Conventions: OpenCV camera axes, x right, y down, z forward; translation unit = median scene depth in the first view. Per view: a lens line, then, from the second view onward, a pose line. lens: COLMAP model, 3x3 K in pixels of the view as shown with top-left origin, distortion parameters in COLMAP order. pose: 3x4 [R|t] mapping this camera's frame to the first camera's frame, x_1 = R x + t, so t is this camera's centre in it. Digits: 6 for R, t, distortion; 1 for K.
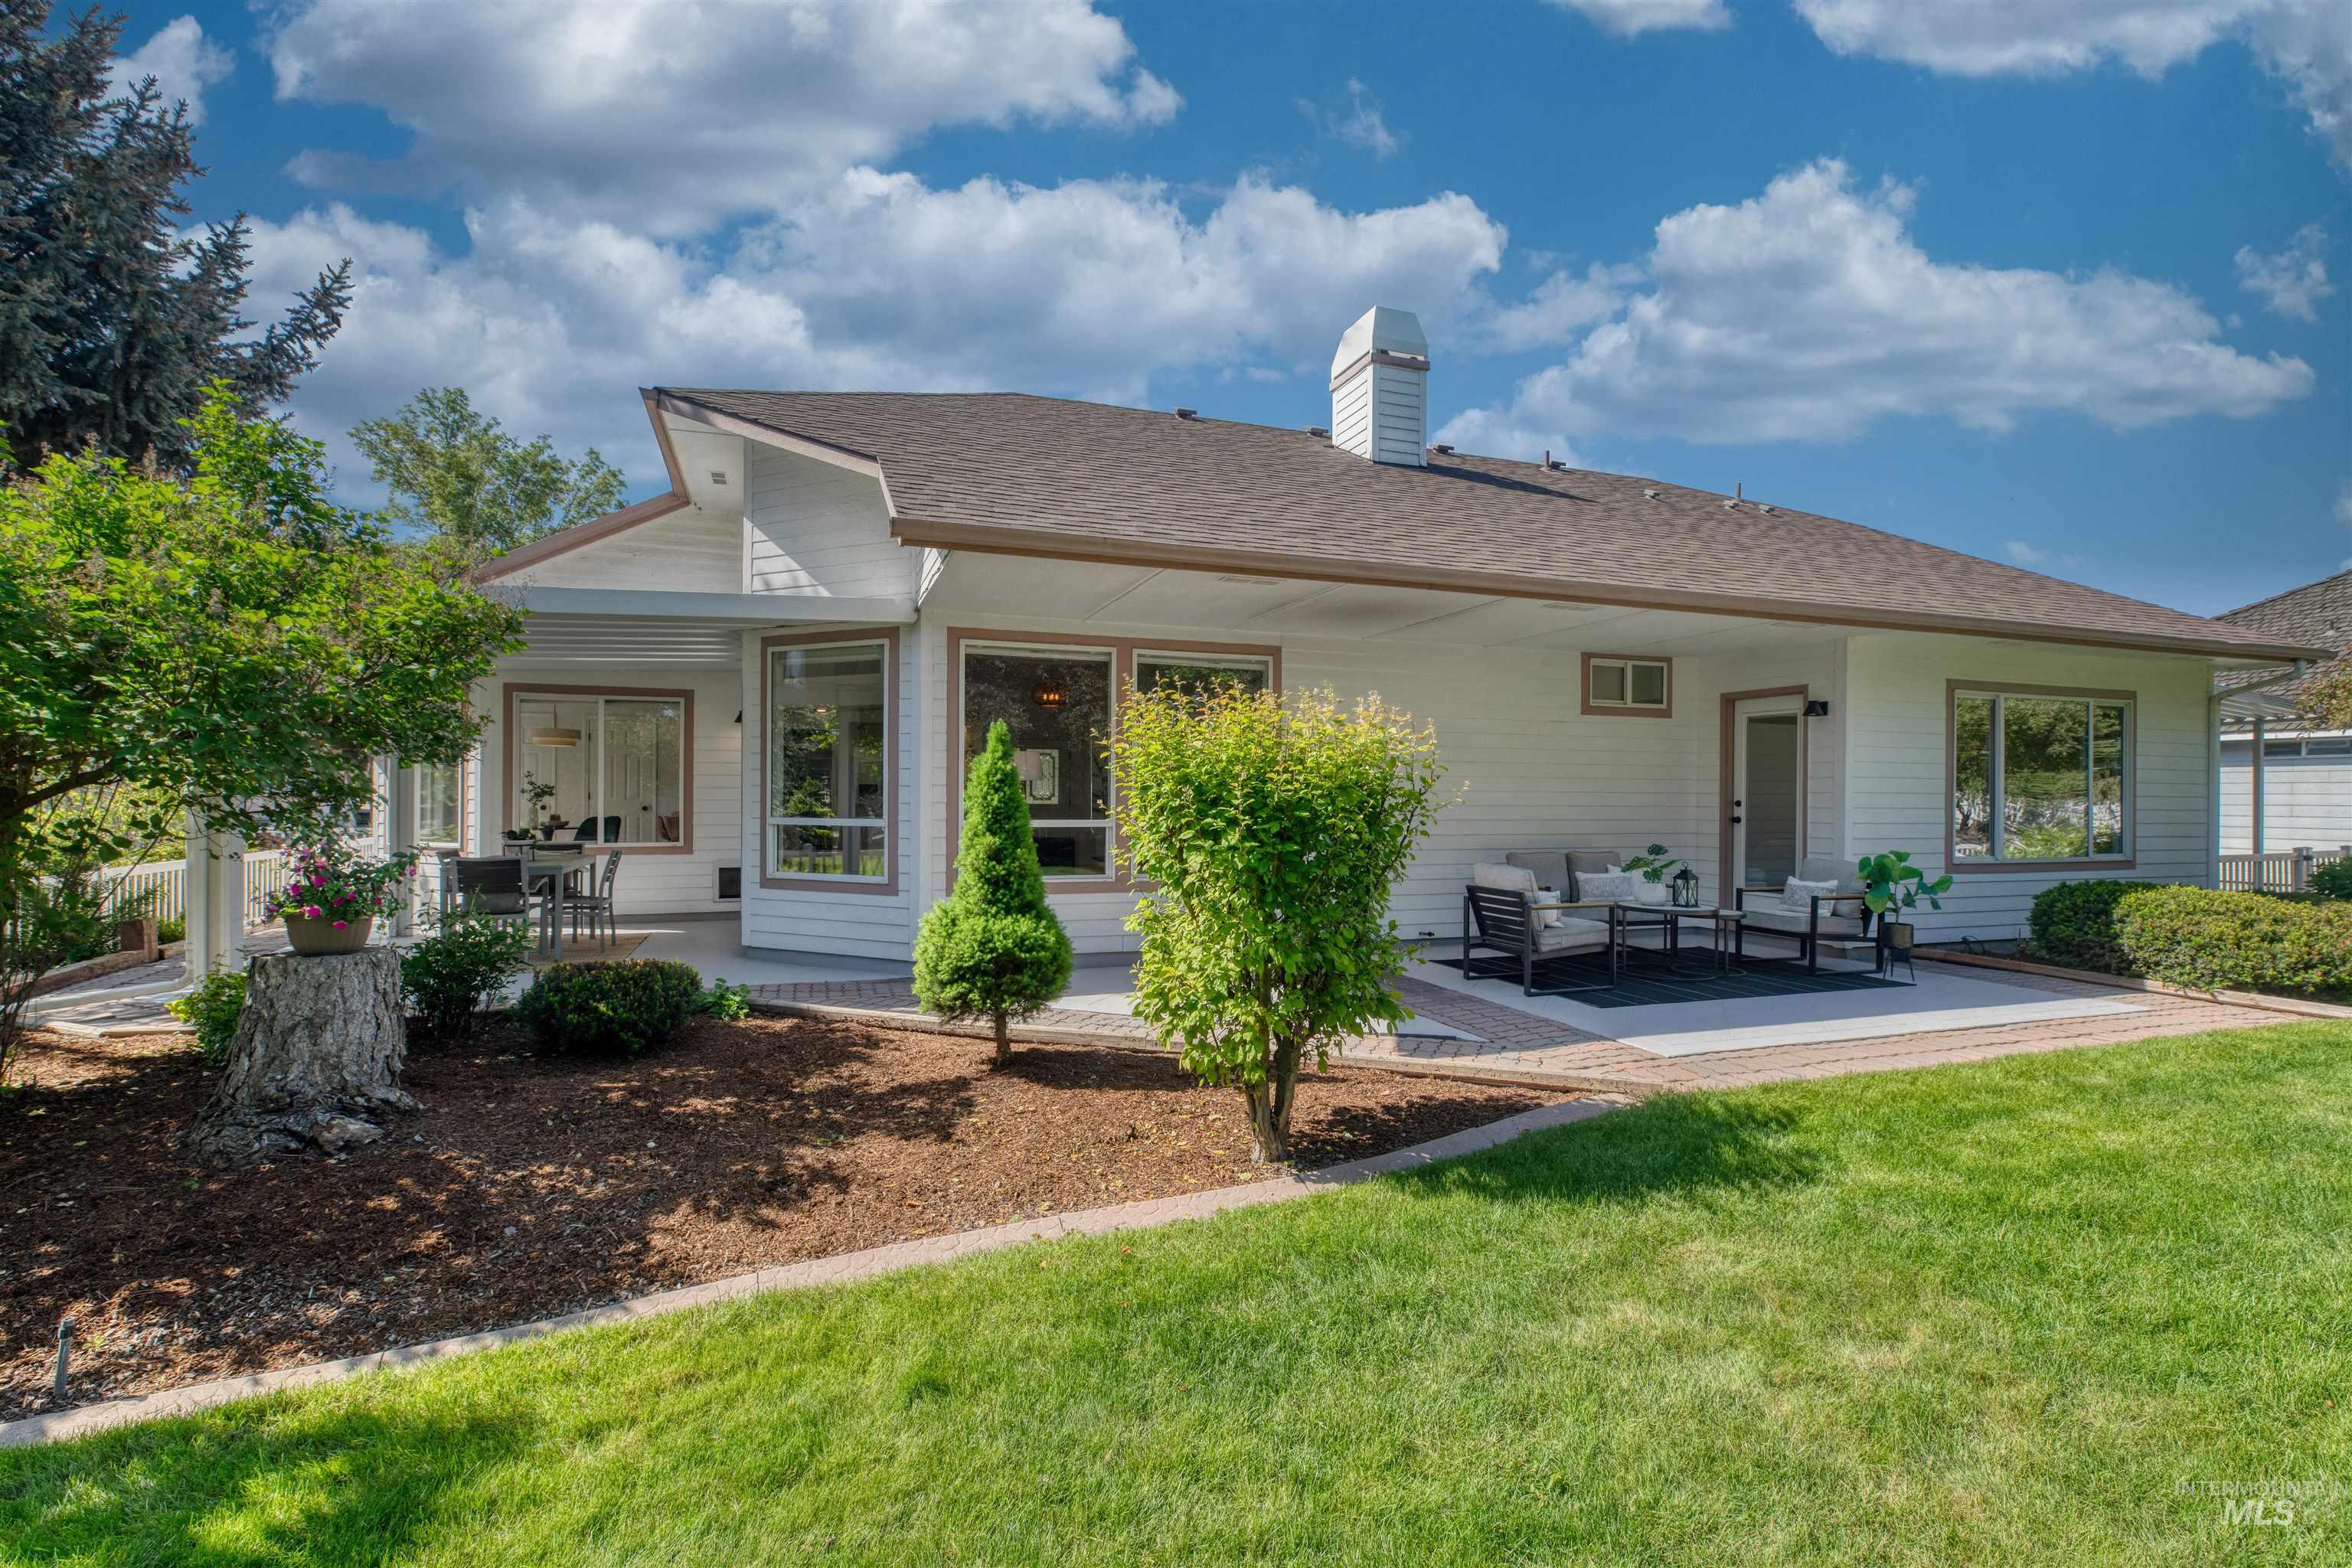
lens RADIAL K [[1071.2, 0, 1176.0], [0, 1071.2, 784.0], [0, 0, 1]] dist [0.000573, -0.000090]
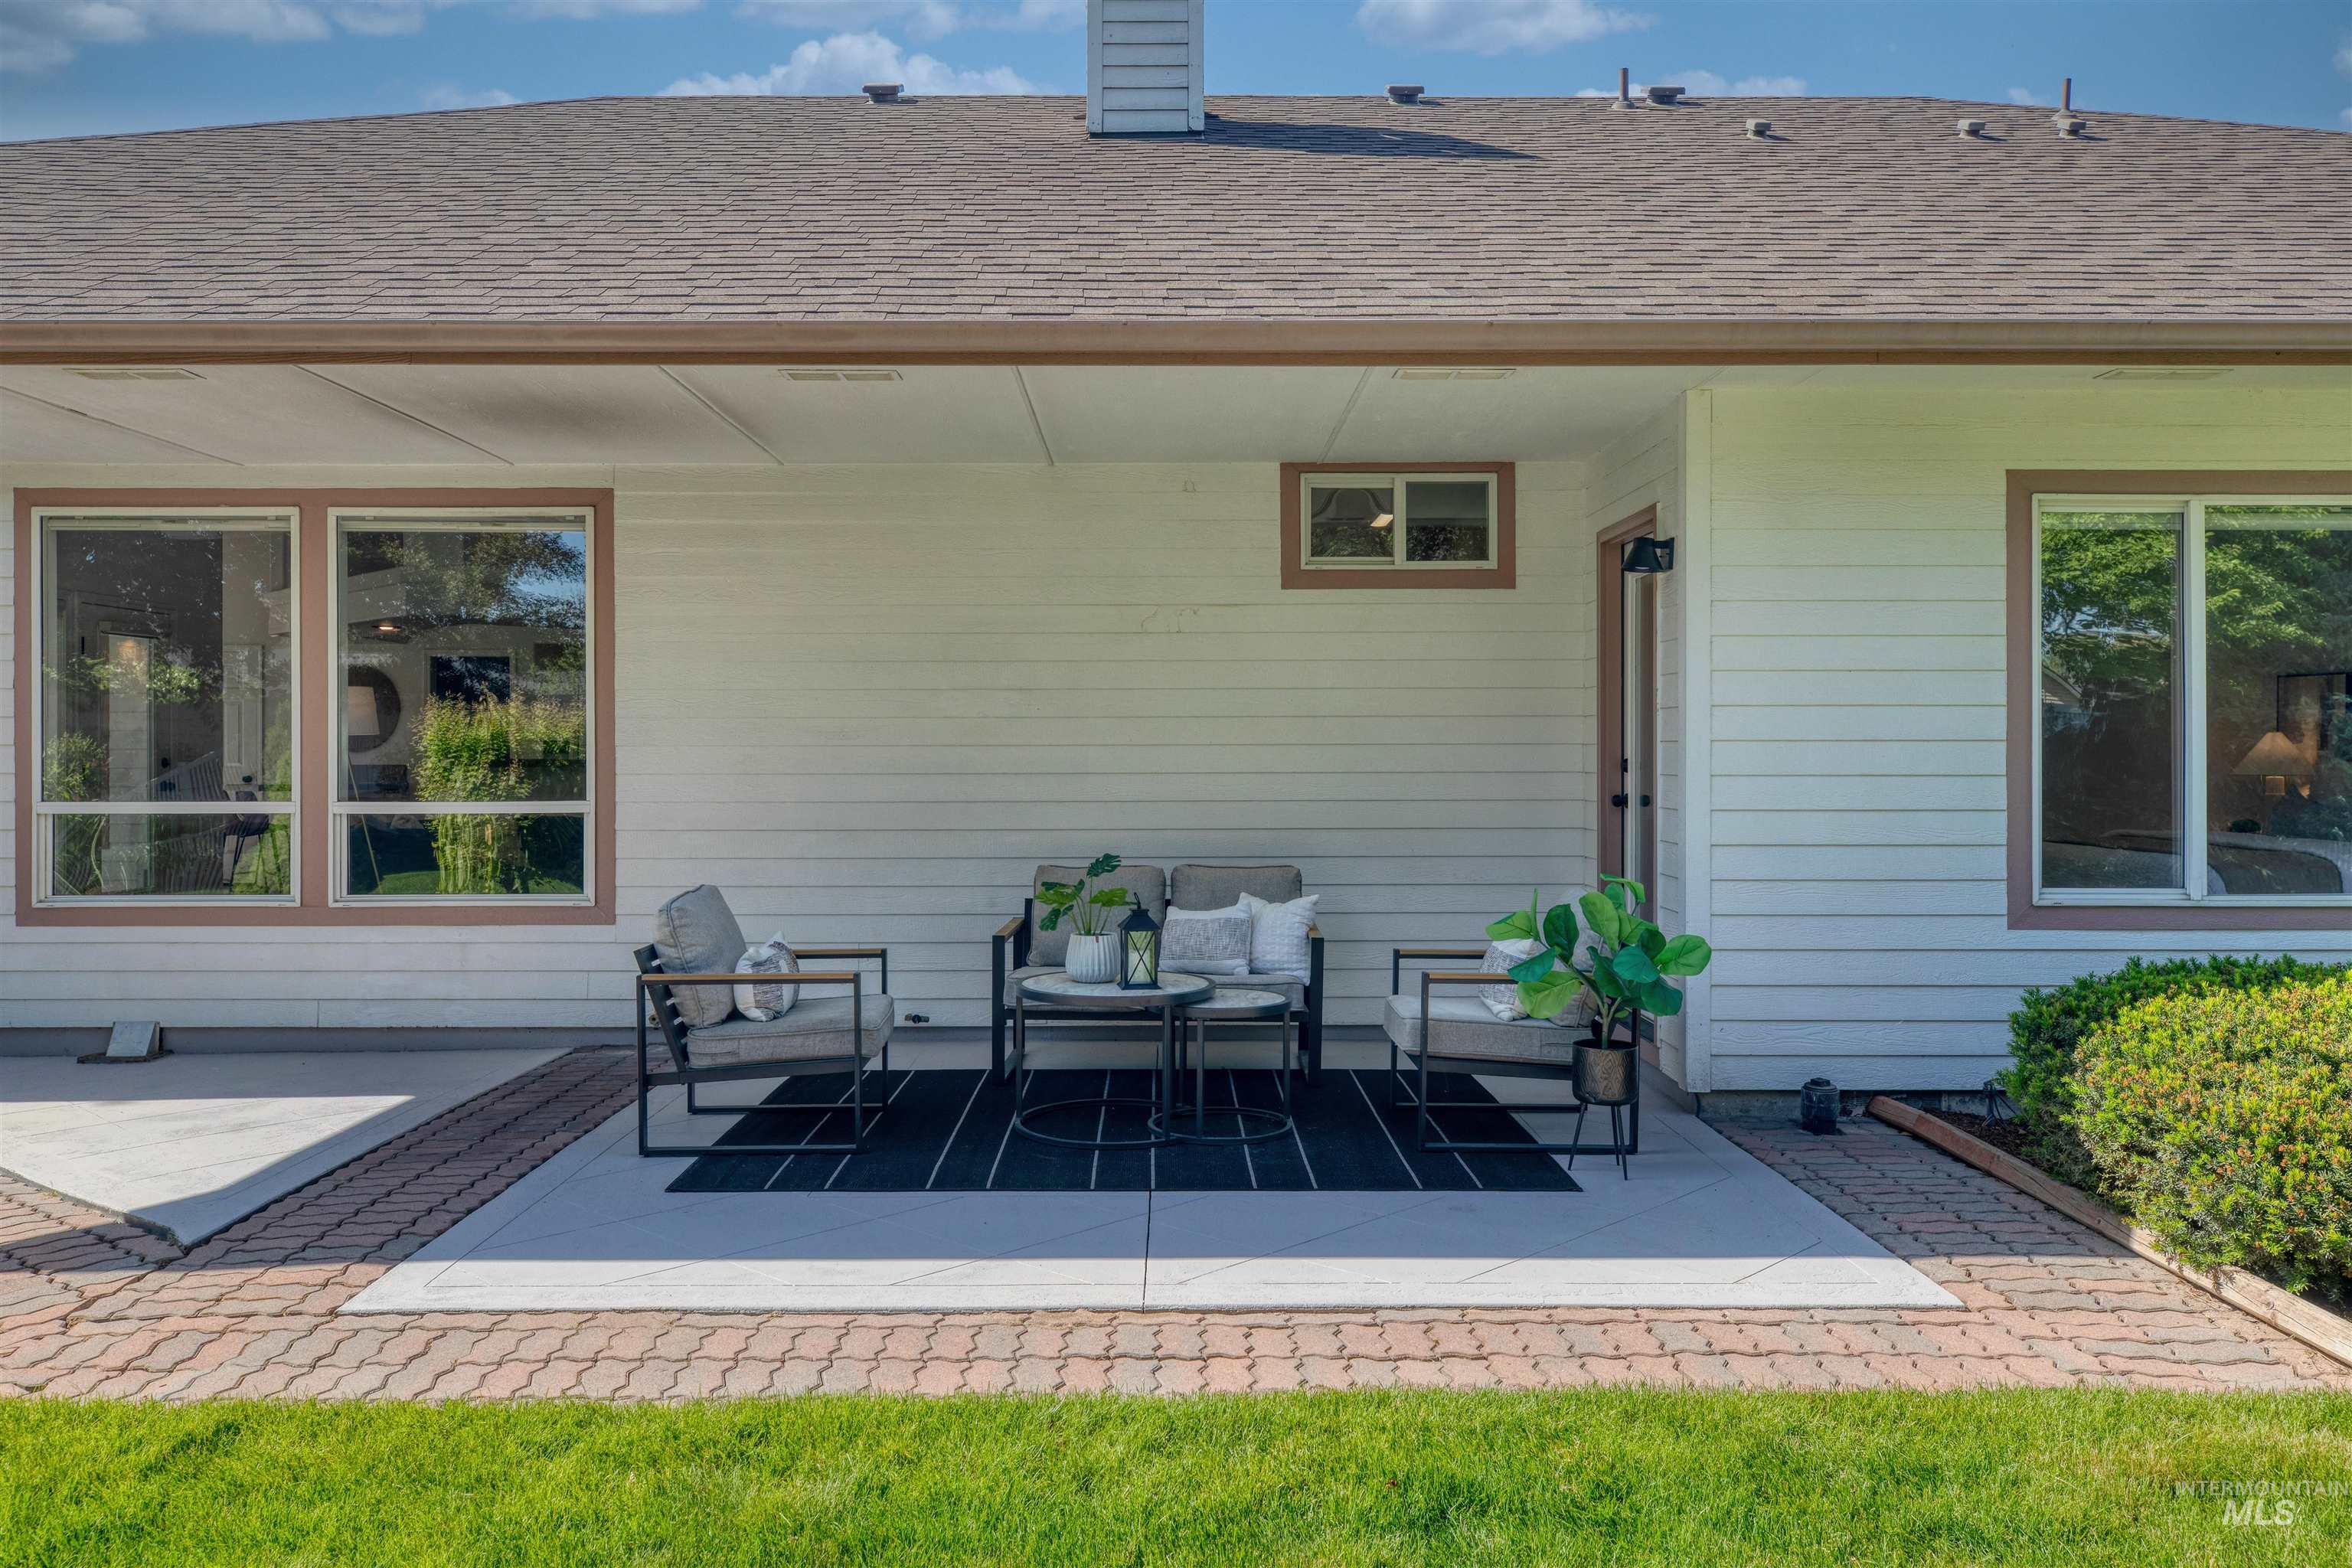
lens RADIAL K [[1720.5, 0, 1179.0], [0, 1720.5, 741.6], [0, 0, 1]] dist [0.009724, 0.004706]
pose [[0.942529, -0.011155, -0.333938, 0.714228], [0.012676, 0.999917, 0.002376, 0.004302], [0.333884, -0.006472, 0.942592, 0.274380]]
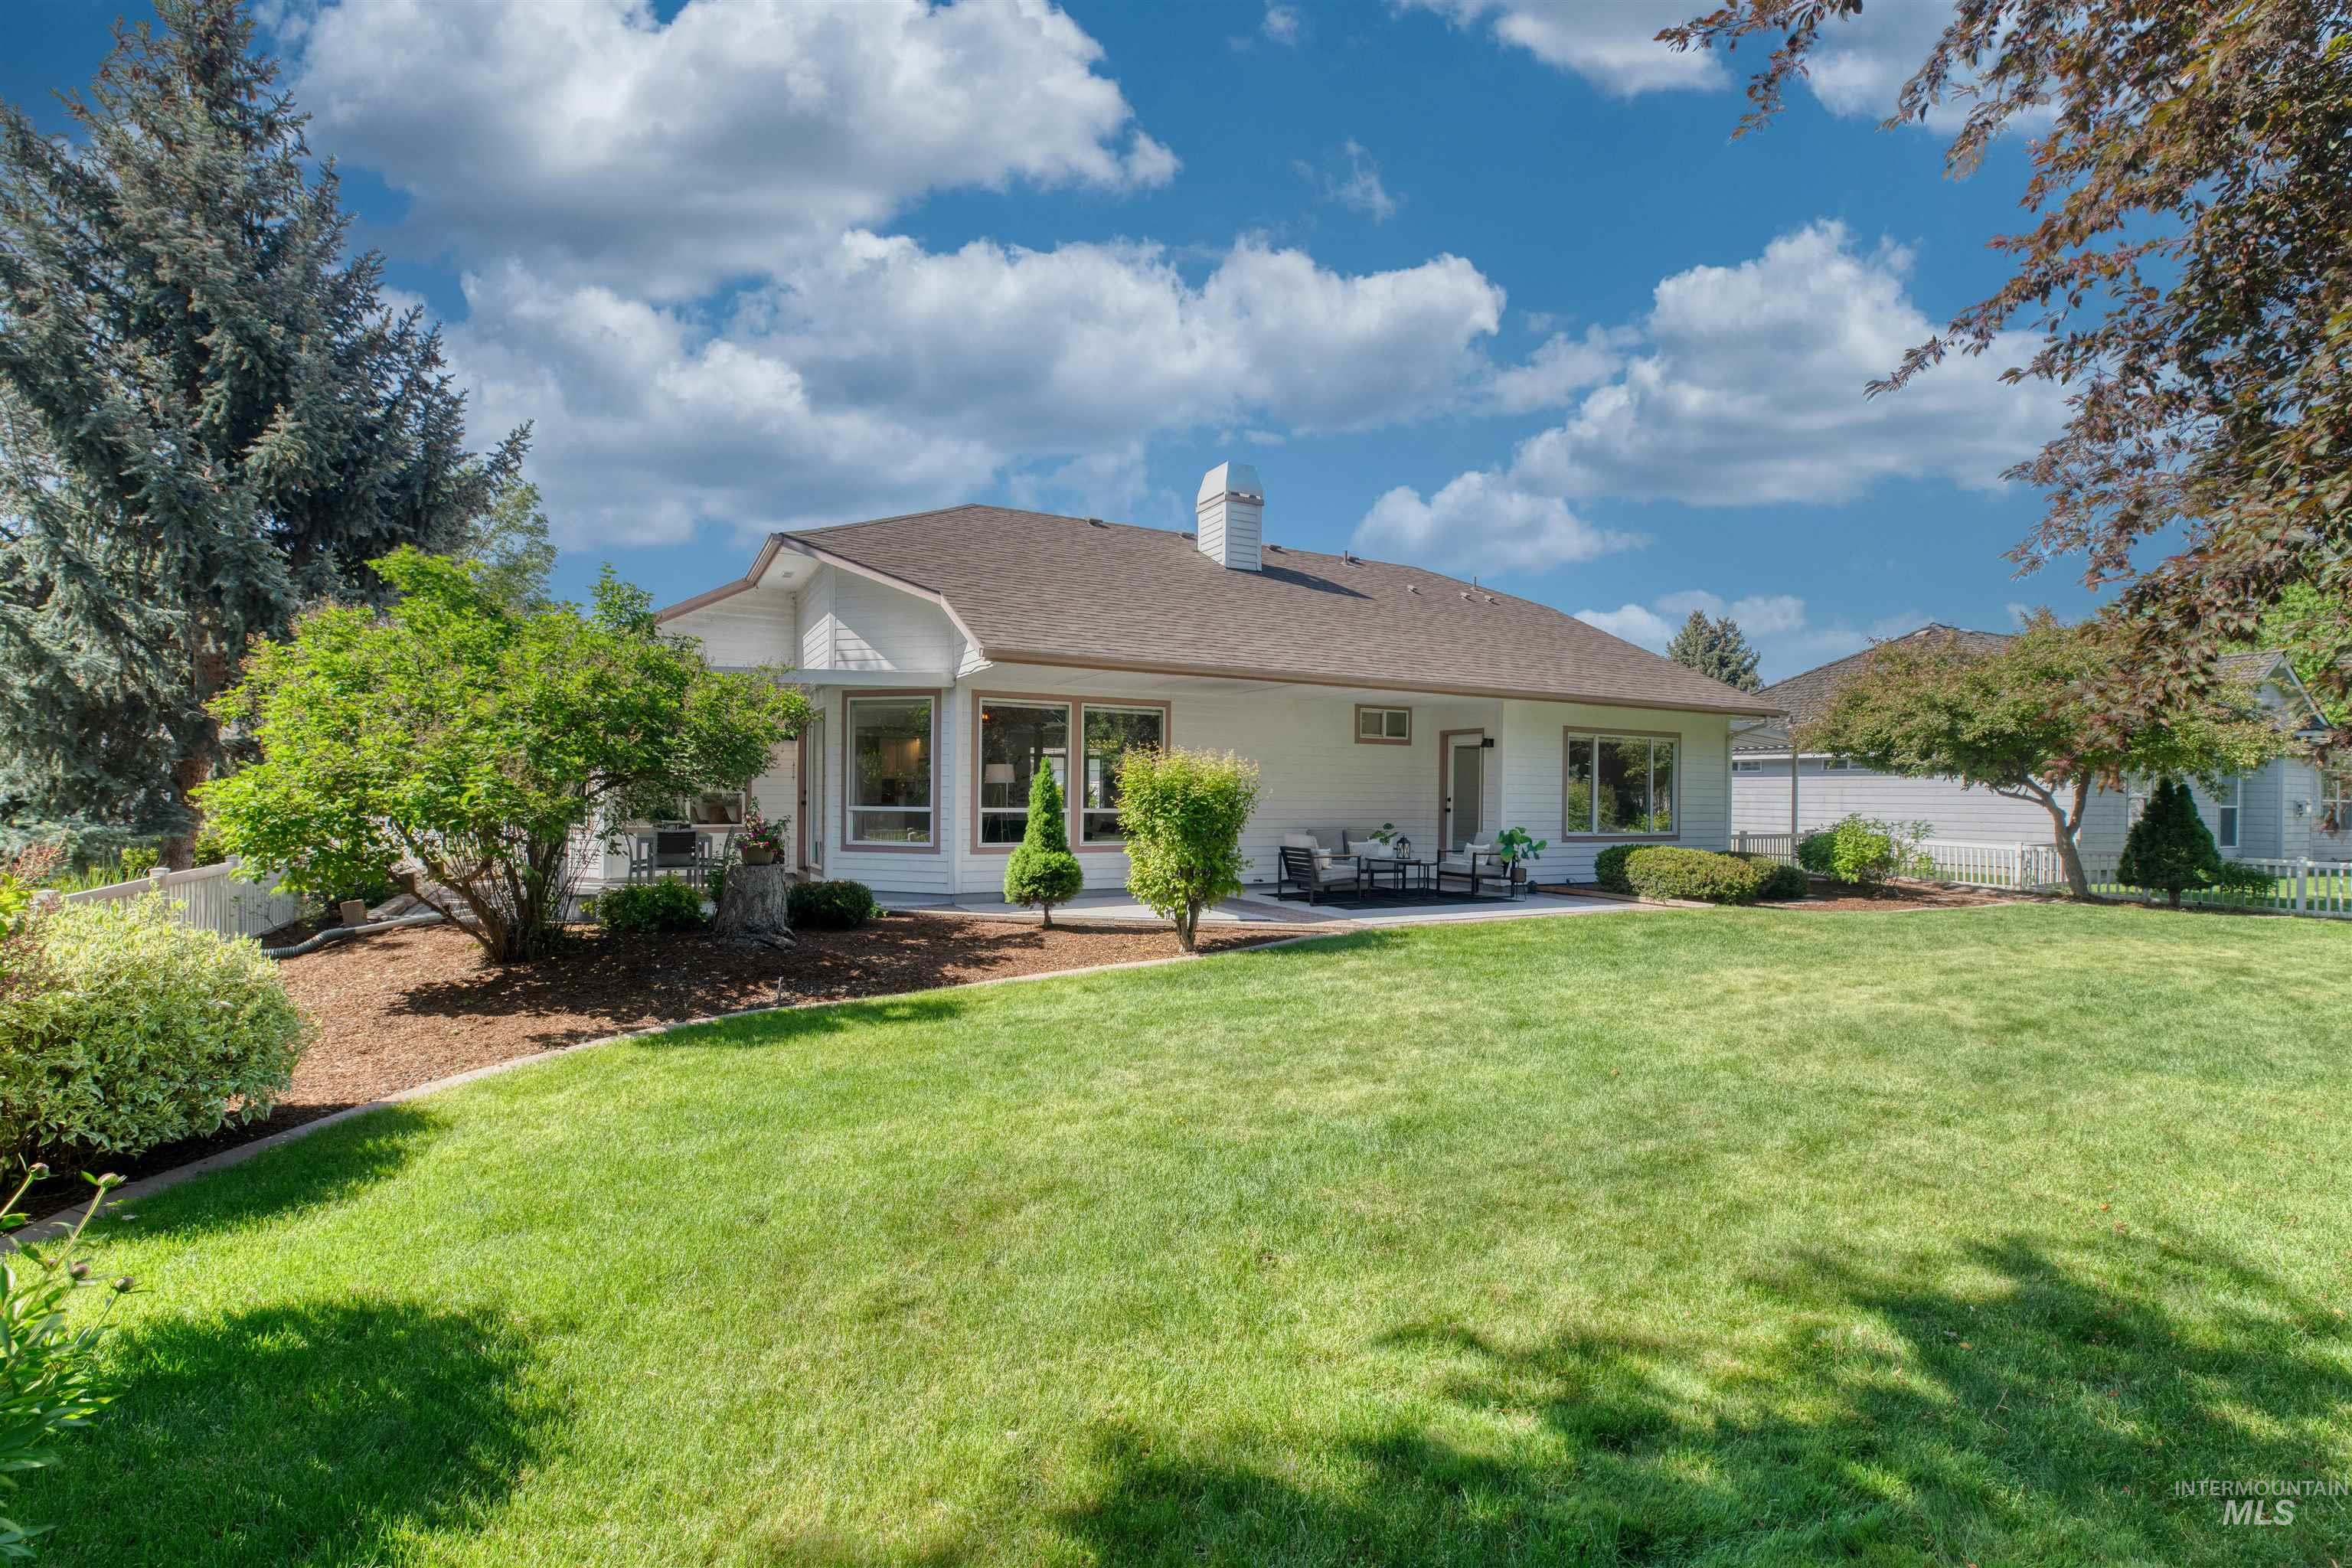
lens RADIAL K [[1071.2, 0, 1176.0], [0, 1071.2, 784.0], [0, 0, 1]] dist [0.000573, -0.000090]
pose [[0.989588, 0.006089, 0.143803, -0.133556], [-0.006732, 0.999969, 0.003982, -0.010857], [-0.143775, -0.004908, 0.989598, -0.636901]]
